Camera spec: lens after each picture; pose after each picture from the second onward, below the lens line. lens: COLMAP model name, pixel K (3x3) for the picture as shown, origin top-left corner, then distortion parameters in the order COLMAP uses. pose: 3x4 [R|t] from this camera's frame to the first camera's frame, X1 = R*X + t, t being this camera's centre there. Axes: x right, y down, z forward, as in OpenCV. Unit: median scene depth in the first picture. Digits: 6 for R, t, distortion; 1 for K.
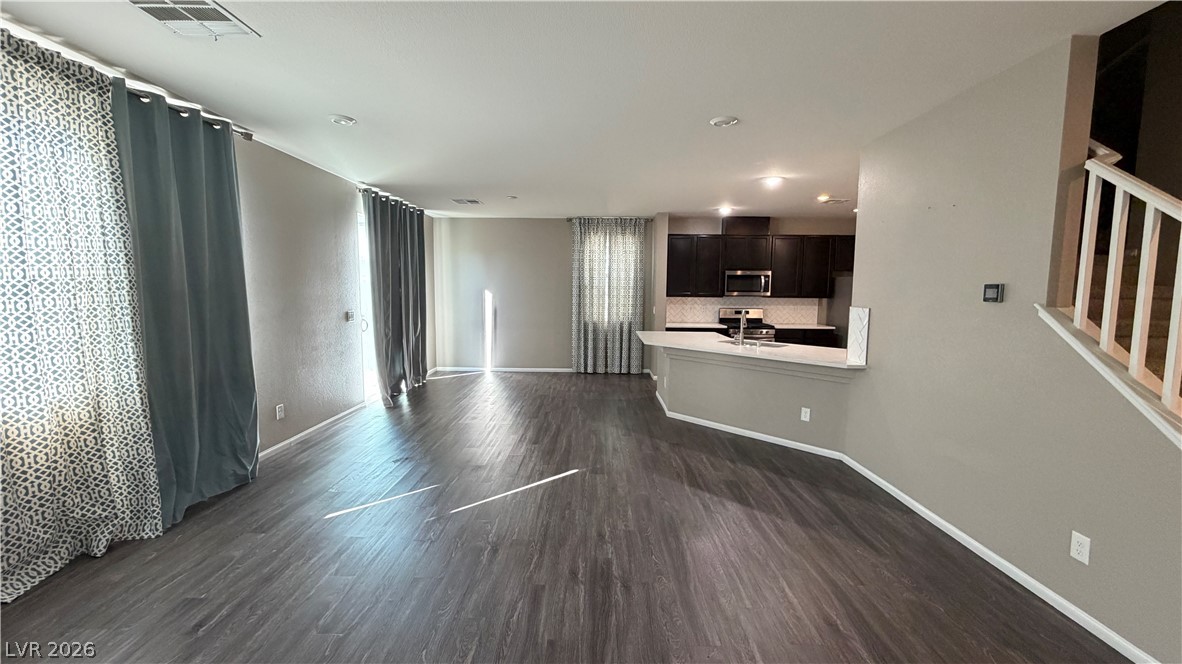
lens RADIAL K [[469.8, 0, 584.3], [0, 469.8, 331.7], [0, 0, 1]] dist [0.001175, -0.000026]
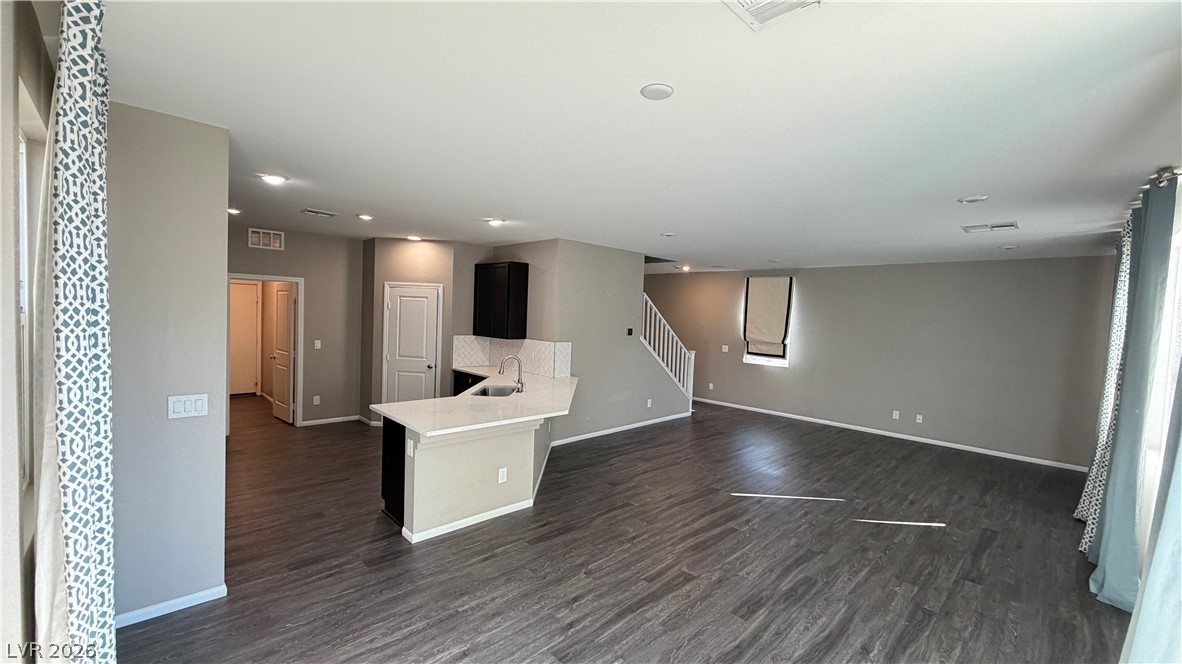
lens RADIAL K [[469.8, 0, 590.1], [0, 469.8, 330.5], [0, 0, 1]] dist [0.001175, -0.000026]
pose [[-0.716824, -0.060894, 0.694590, -0.393509], [0.021329, 0.993798, 0.109136, -0.179708], [-0.696928, 0.093046, -0.711079, 1.418455]]
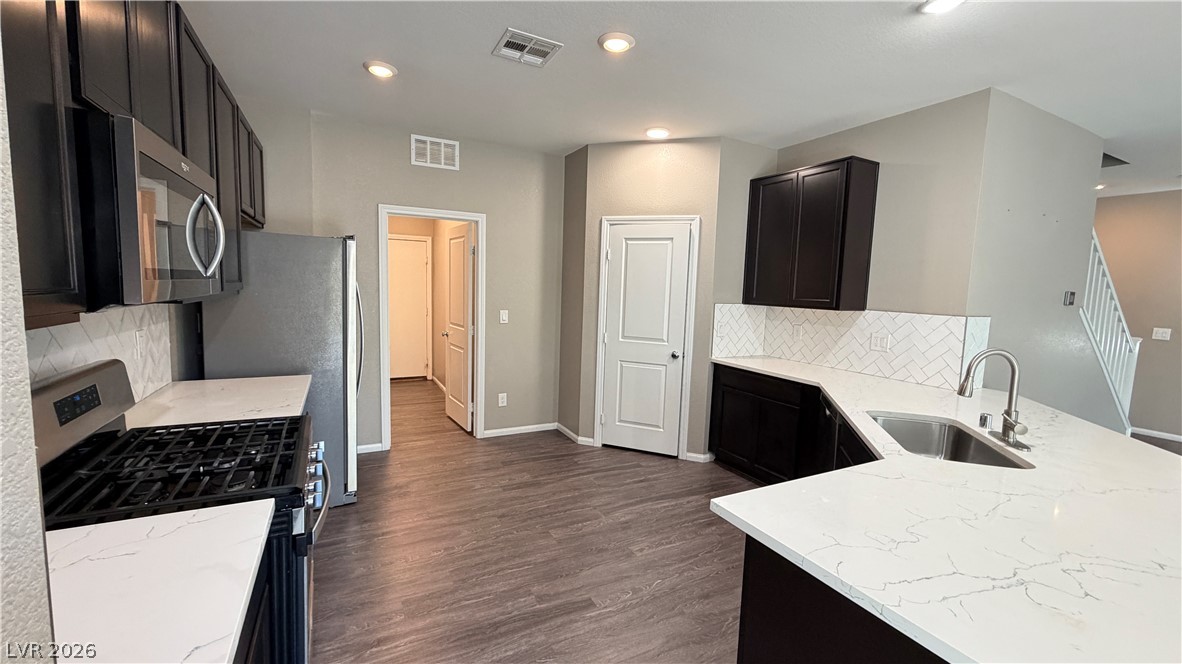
lens RADIAL K [[469.8, 0, 587.7], [0, 469.8, 331.5], [0, 0, 1]] dist [0.001175, -0.000026]
pose [[-0.484313, -0.107784, 0.868230, 0.009222], [0.045840, 0.987893, 0.148210, -0.133379], [-0.873693, 0.111579, -0.473509, 1.340753]]
